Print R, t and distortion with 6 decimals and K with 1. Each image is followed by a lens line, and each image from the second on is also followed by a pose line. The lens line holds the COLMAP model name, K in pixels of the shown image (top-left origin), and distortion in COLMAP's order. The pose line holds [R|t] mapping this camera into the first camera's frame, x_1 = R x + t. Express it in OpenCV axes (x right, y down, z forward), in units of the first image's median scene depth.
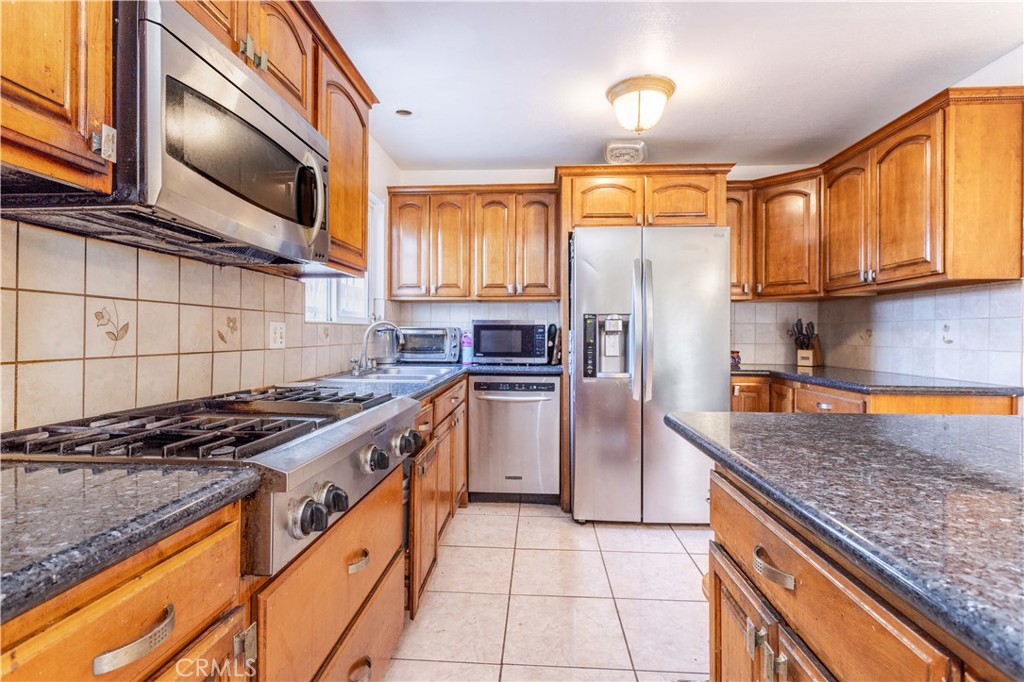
lens RADIAL K [[485.4, 0, 508.9], [0, 485.4, 336.5], [0, 0, 1]] dist [-0.004893, 0.003700]
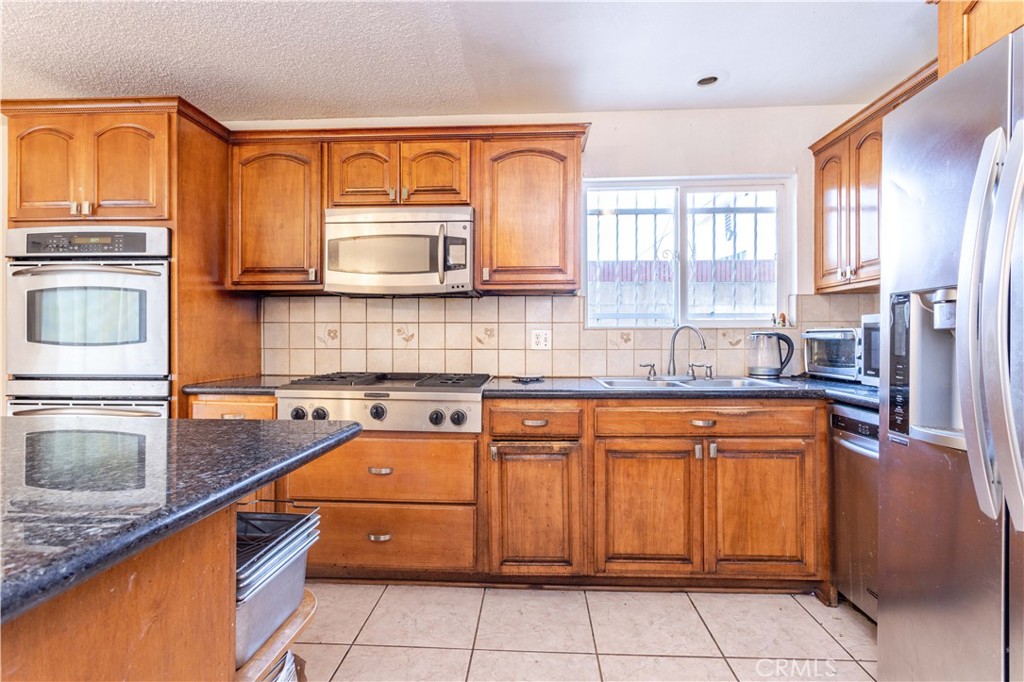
lens RADIAL K [[485.4, 0, 514.2], [0, 485.4, 336.5], [0, 0, 1]] dist [-0.004893, 0.003700]
pose [[0.014829, -0.007897, -0.999859, 0.585468], [-0.005425, 0.999953, -0.007978, -0.000037], [0.999875, 0.005543, 0.014785, 0.594634]]
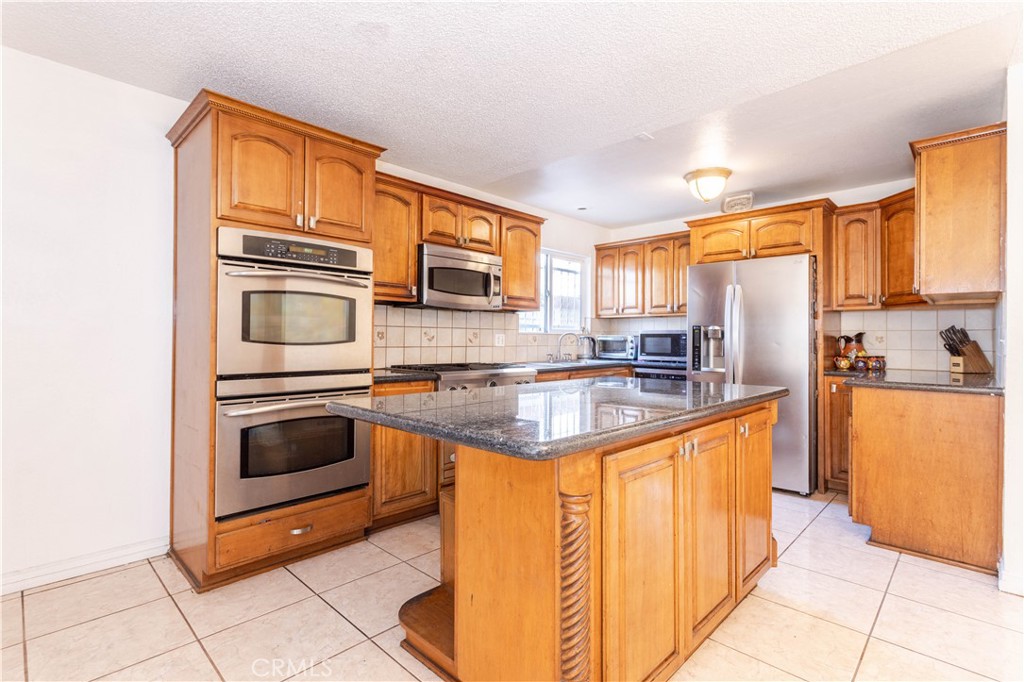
lens RADIAL K [[485.4, 0, 514.7], [0, 485.4, 340.8], [0, 0, 1]] dist [-0.004893, 0.003700]
pose [[0.765232, 0.003196, -0.643746, 0.636184], [-0.006287, 0.999977, -0.002509, 0.003905], [0.643724, 0.005967, 0.765235, -0.405365]]
